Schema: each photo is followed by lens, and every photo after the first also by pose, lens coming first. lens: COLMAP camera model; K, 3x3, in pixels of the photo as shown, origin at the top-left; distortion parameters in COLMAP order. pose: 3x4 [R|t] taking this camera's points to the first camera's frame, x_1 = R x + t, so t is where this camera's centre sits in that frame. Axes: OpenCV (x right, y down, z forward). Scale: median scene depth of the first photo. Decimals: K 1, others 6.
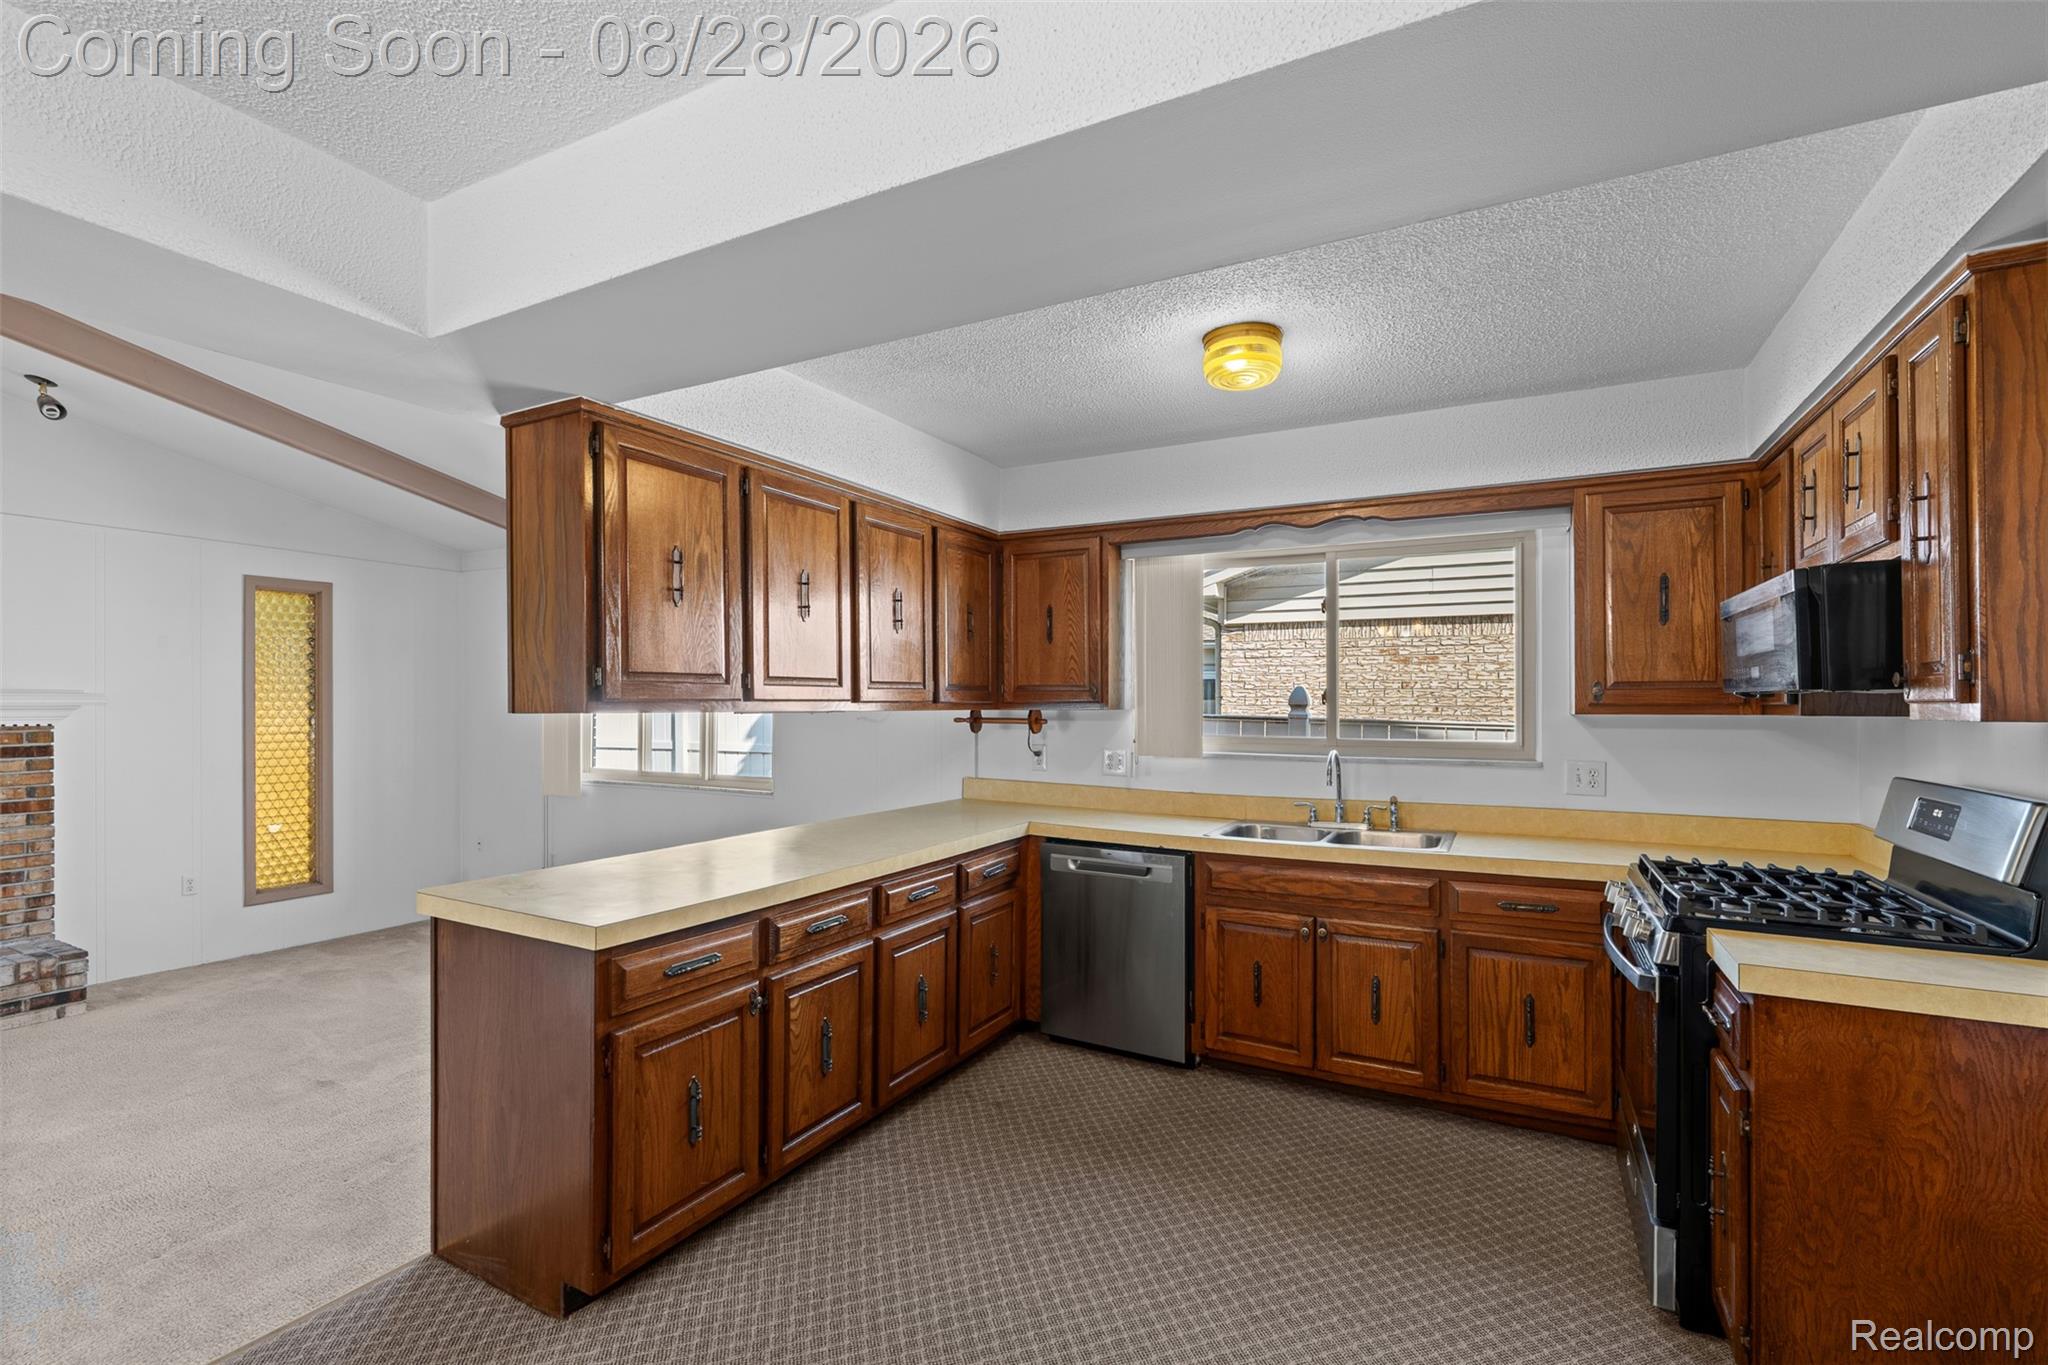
lens RADIAL K [[906.8, 0, 1021.9], [0, 906.8, 704.3], [0, 0, 1]] dist [-0.003651, -0.000824]
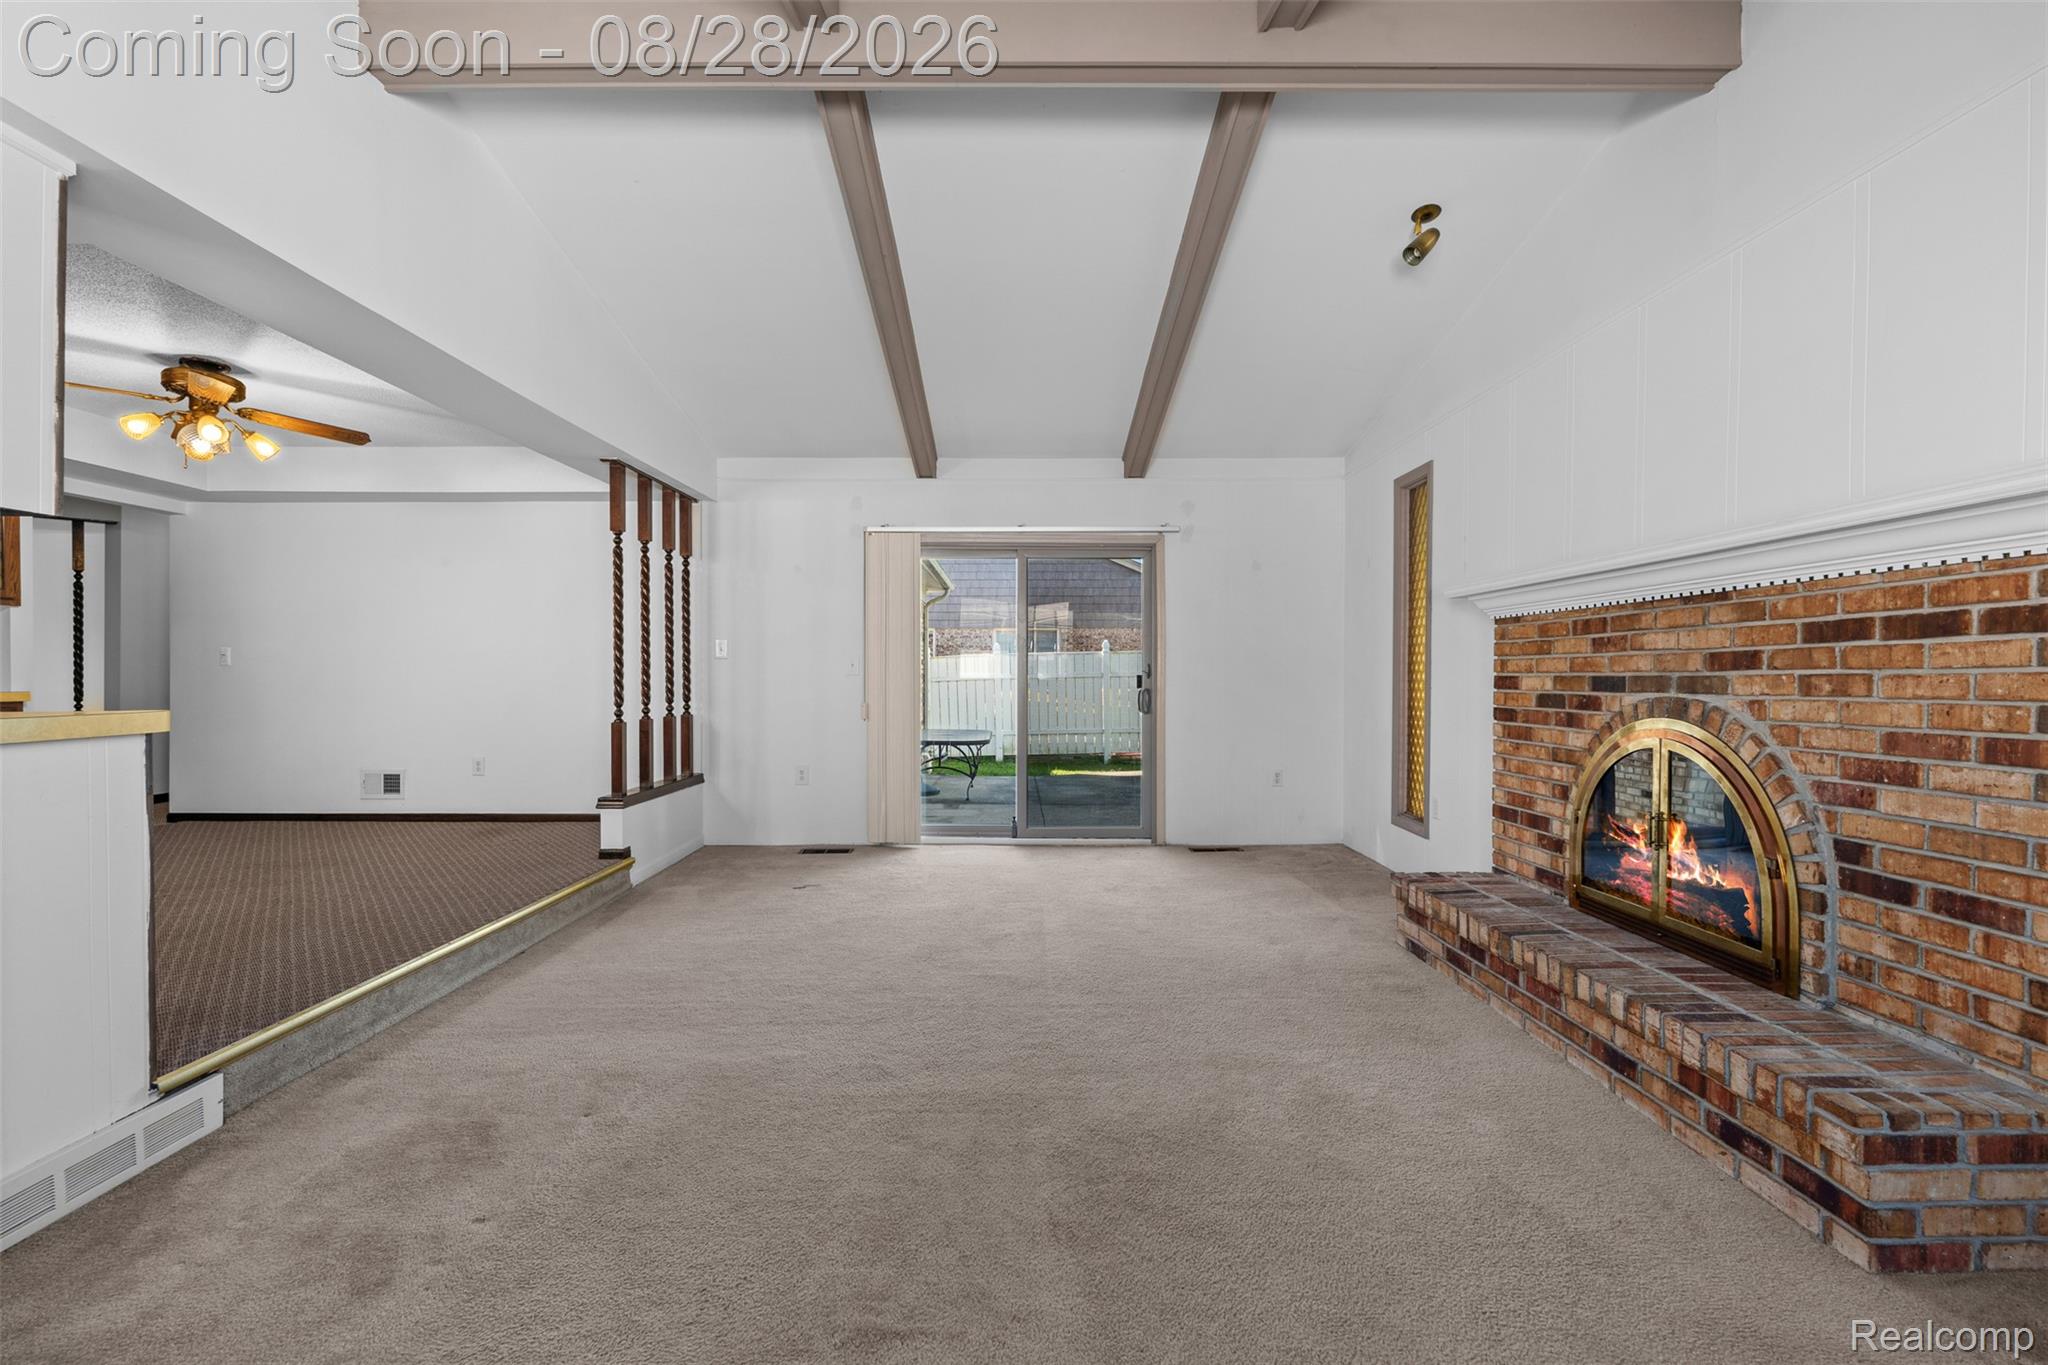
lens RADIAL K [[906.3, 0, 1013.4], [0, 906.3, 686.0], [0, 0, 1]] dist [-0.002445, -0.001073]
pose [[-0.885525, 0.000034, -0.464591, -0.663849], [-0.006192, 0.999910, 0.011877, 0.105670], [0.464550, 0.013394, -0.885446, 1.490593]]
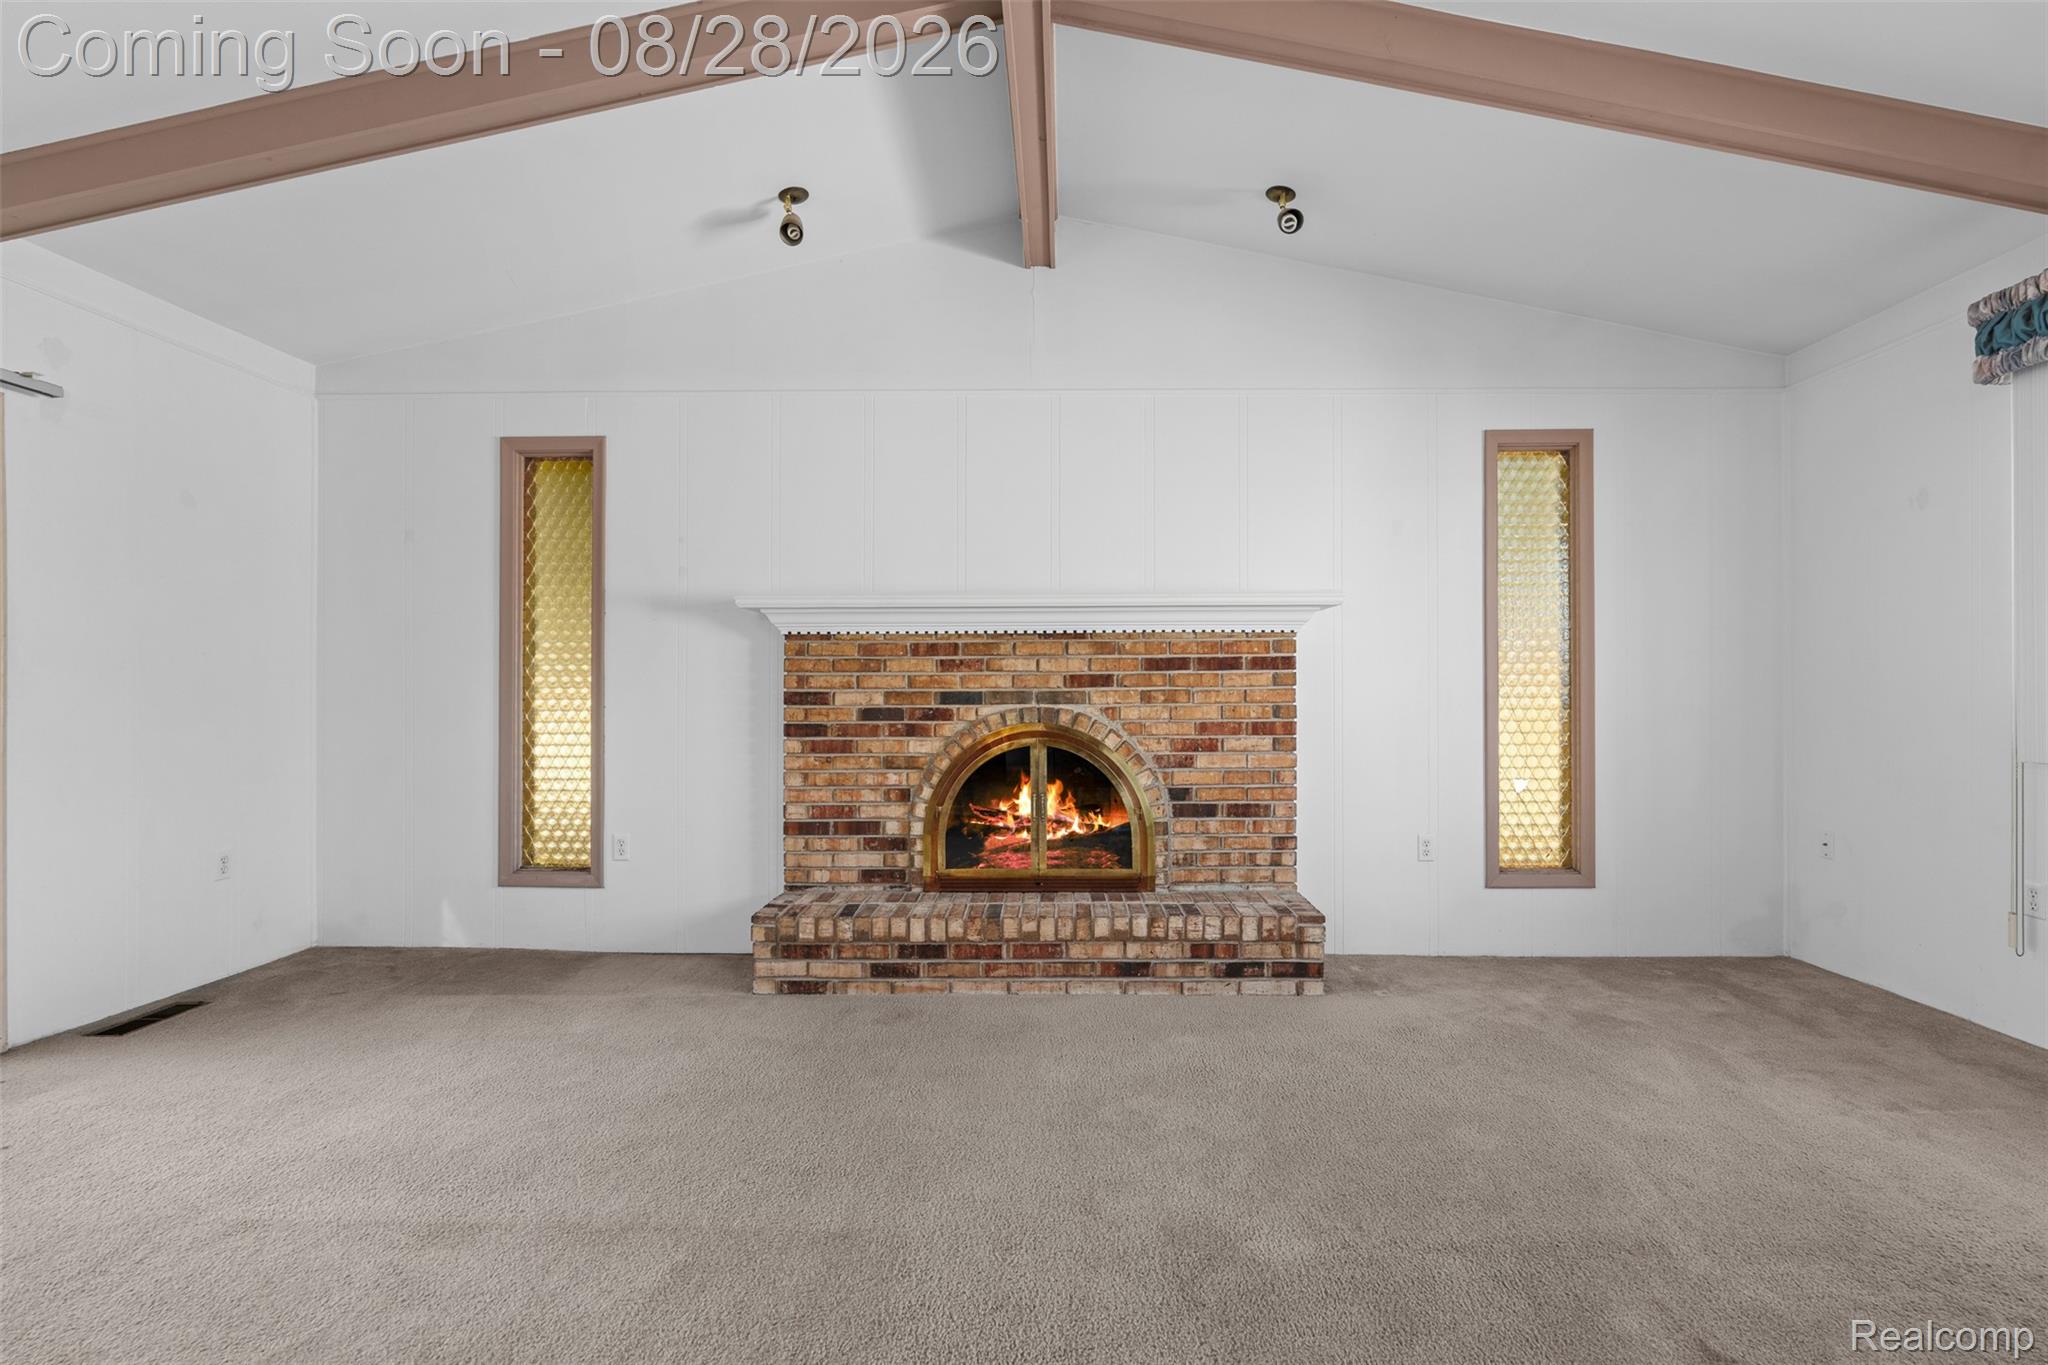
lens RADIAL K [[927.5, 0, 1055.6], [0, 927.5, 703.1], [0, 0, 1]] dist [-0.002464, -0.000248]
pose [[0.455896, -0.001550, -0.890032, -0.555454], [0.001581, 0.999998, -0.000931, 0.118123], [0.890031, -0.000983, 0.455898, 0.553932]]
